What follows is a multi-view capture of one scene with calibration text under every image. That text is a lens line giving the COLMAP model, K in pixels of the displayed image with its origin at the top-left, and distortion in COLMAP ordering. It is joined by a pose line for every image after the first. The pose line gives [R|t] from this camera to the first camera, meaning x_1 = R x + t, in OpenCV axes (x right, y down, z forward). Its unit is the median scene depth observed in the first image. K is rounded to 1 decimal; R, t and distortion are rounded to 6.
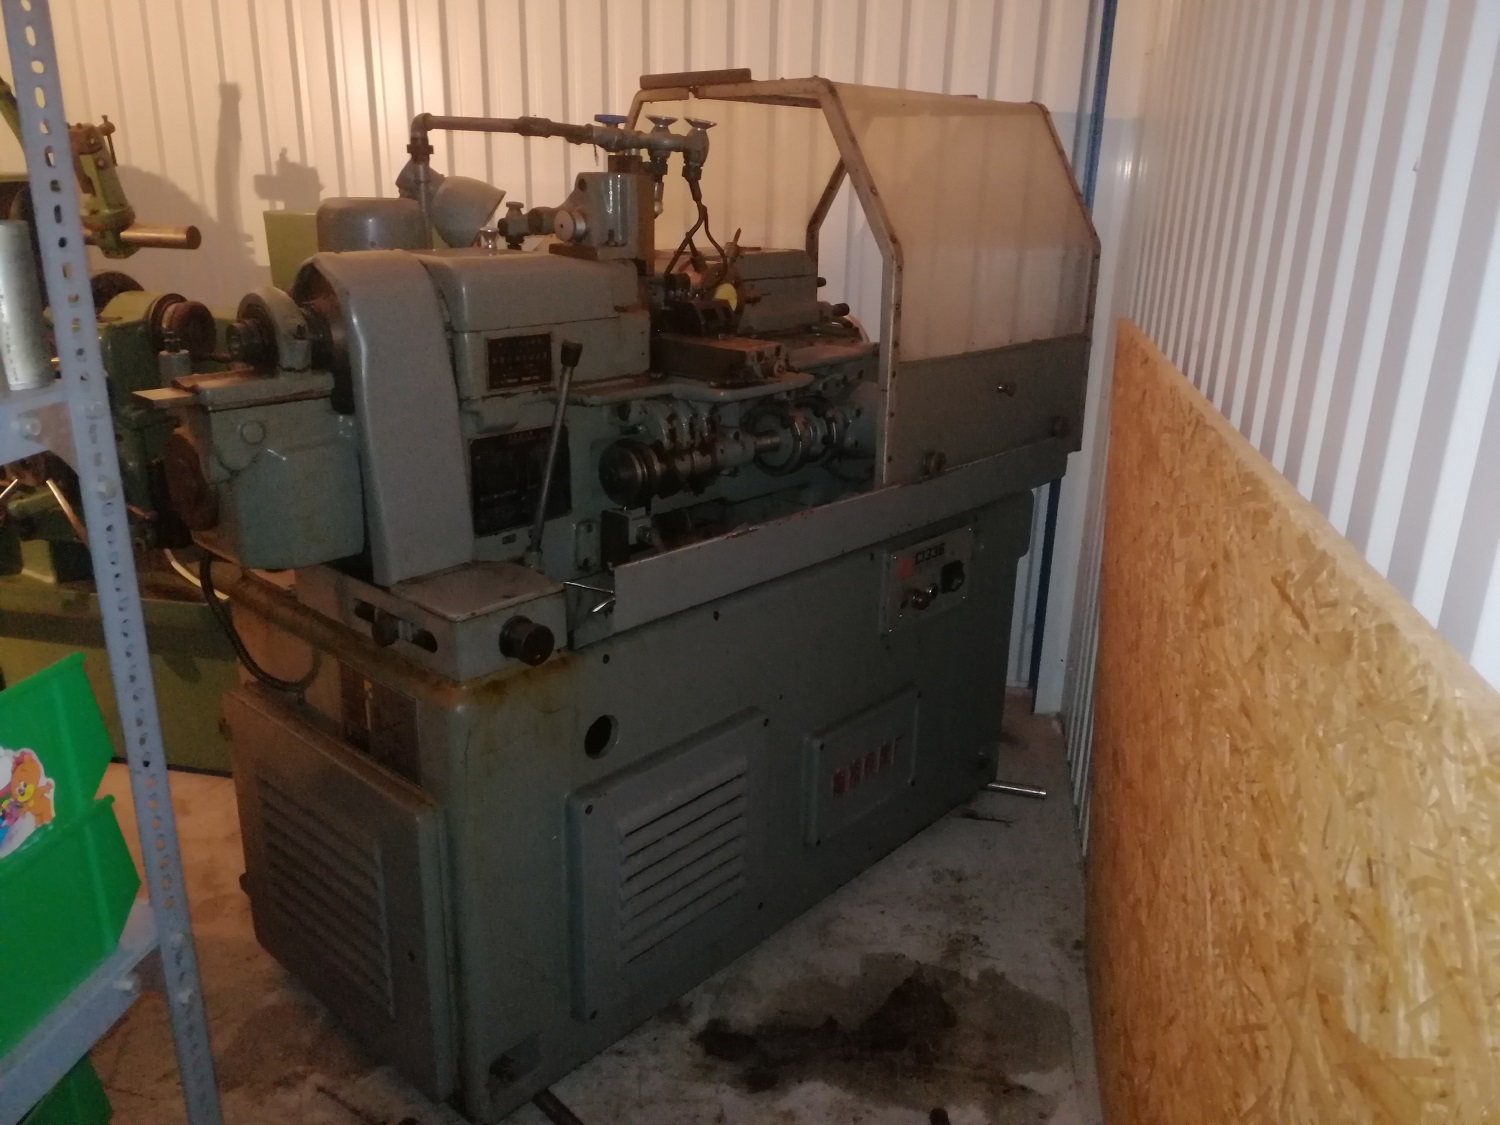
lens RADIAL K [[1168.7, 0, 744.8], [0, 1168.7, 565.6], [0, 0, 1]] dist [0.008040, -0.010628]
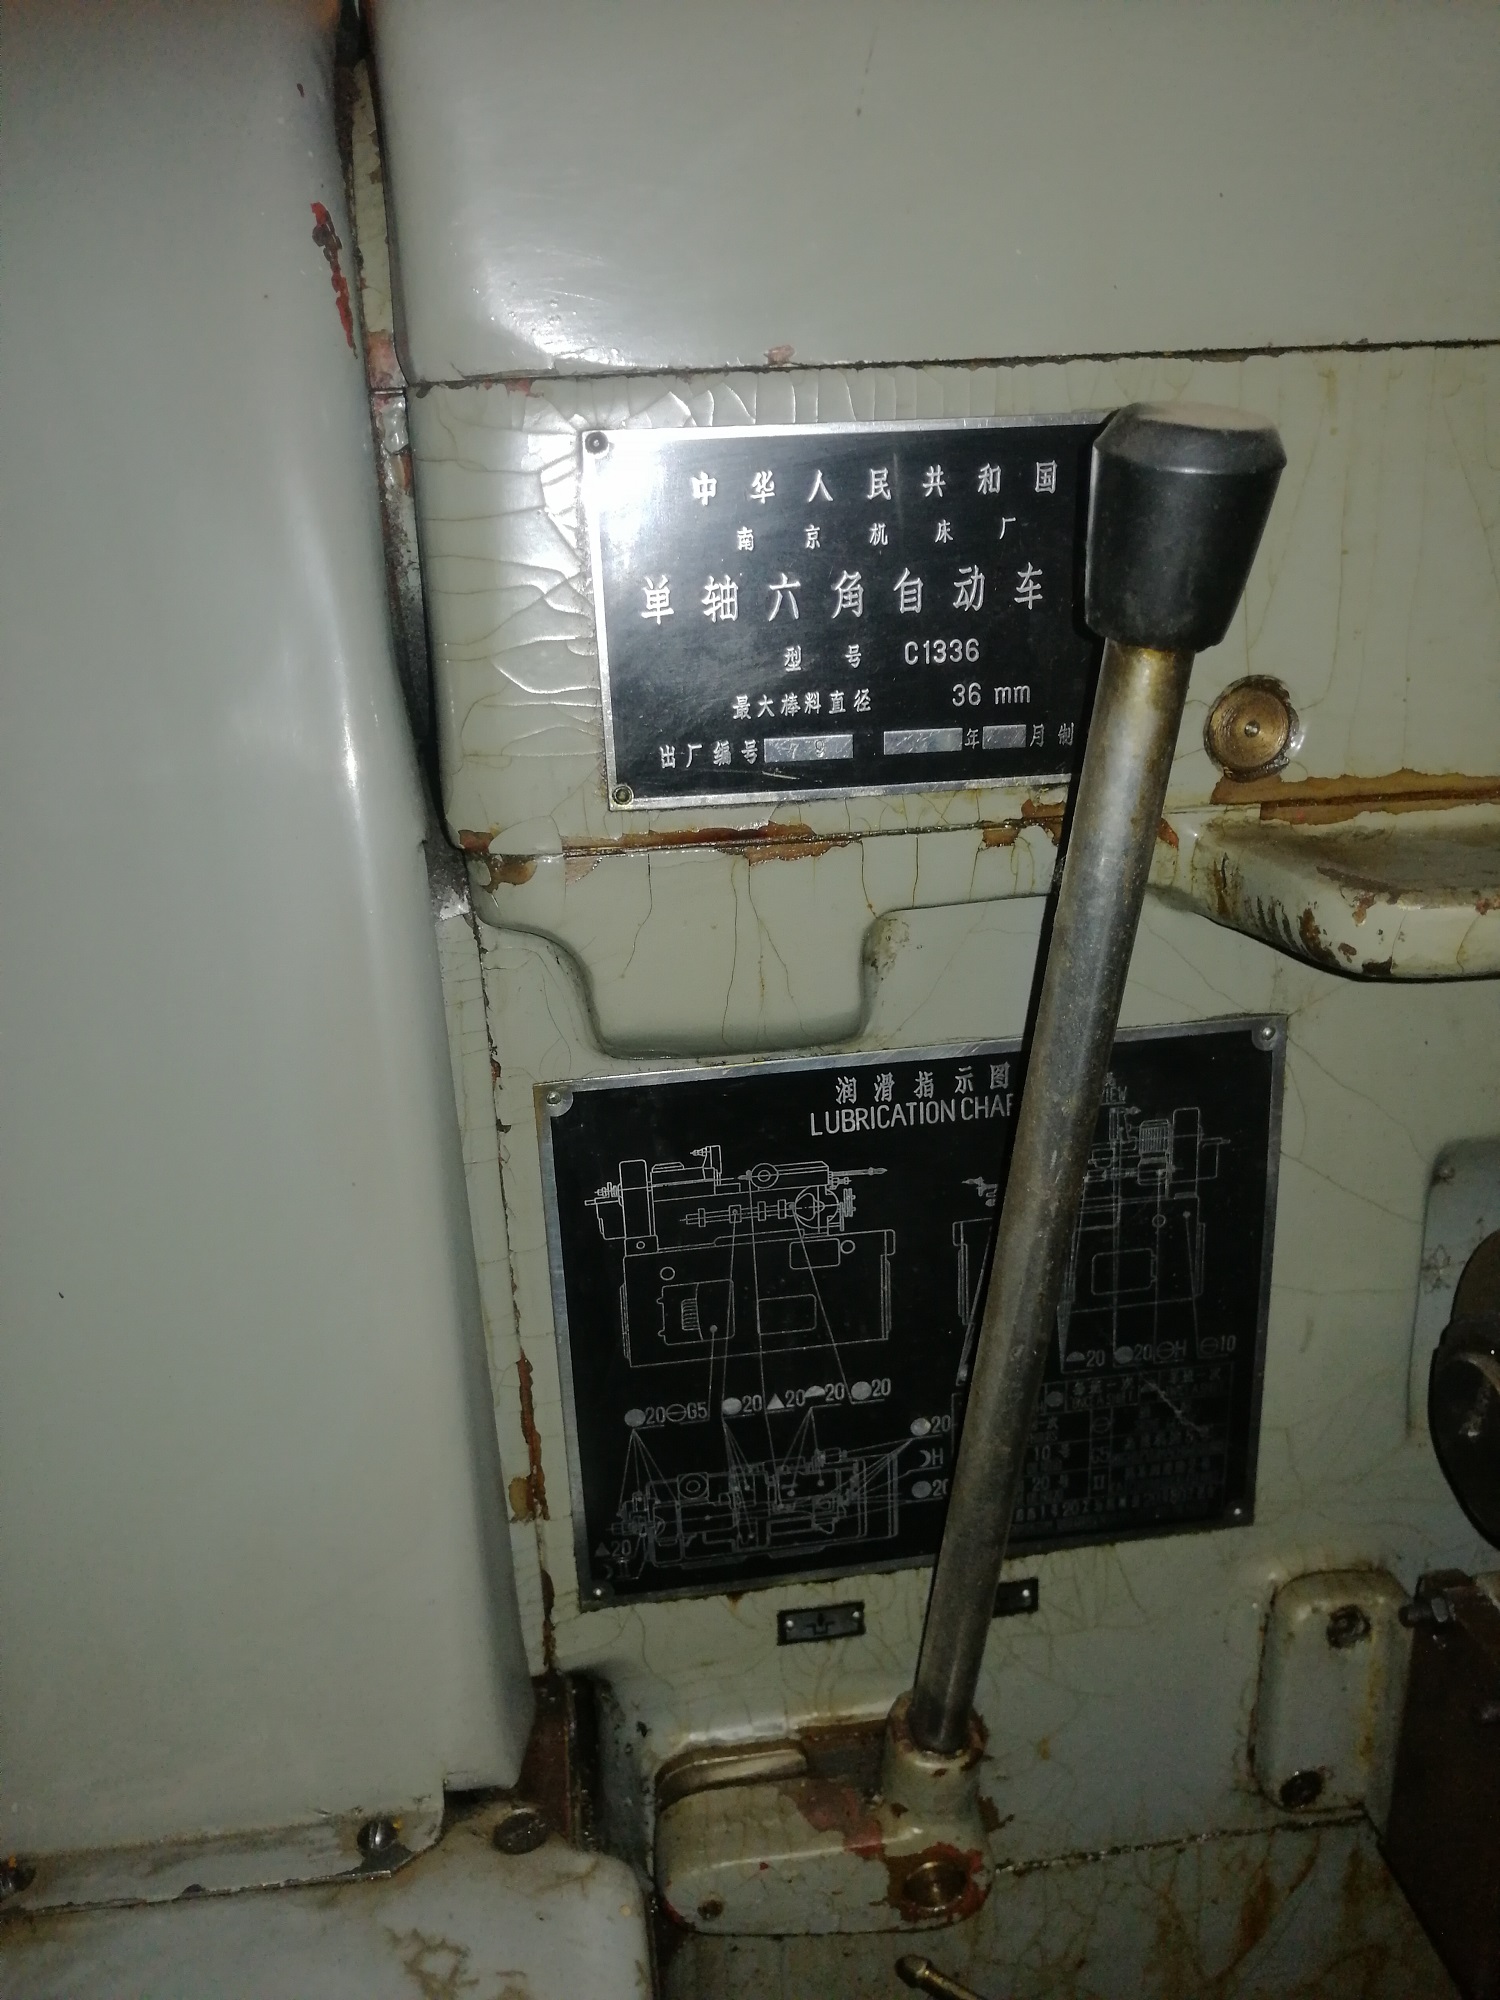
lens RADIAL K [[1558.3, 0, 749.2], [0, 1558.3, 996.9], [0, 0, 1]] dist [0.008040, -0.010628]
pose [[0.758487, 0.148241, -0.634604, -0.073048], [-0.151713, 0.987196, 0.049275, -0.131924], [0.633782, 0.058903, 0.771265, 0.822374]]
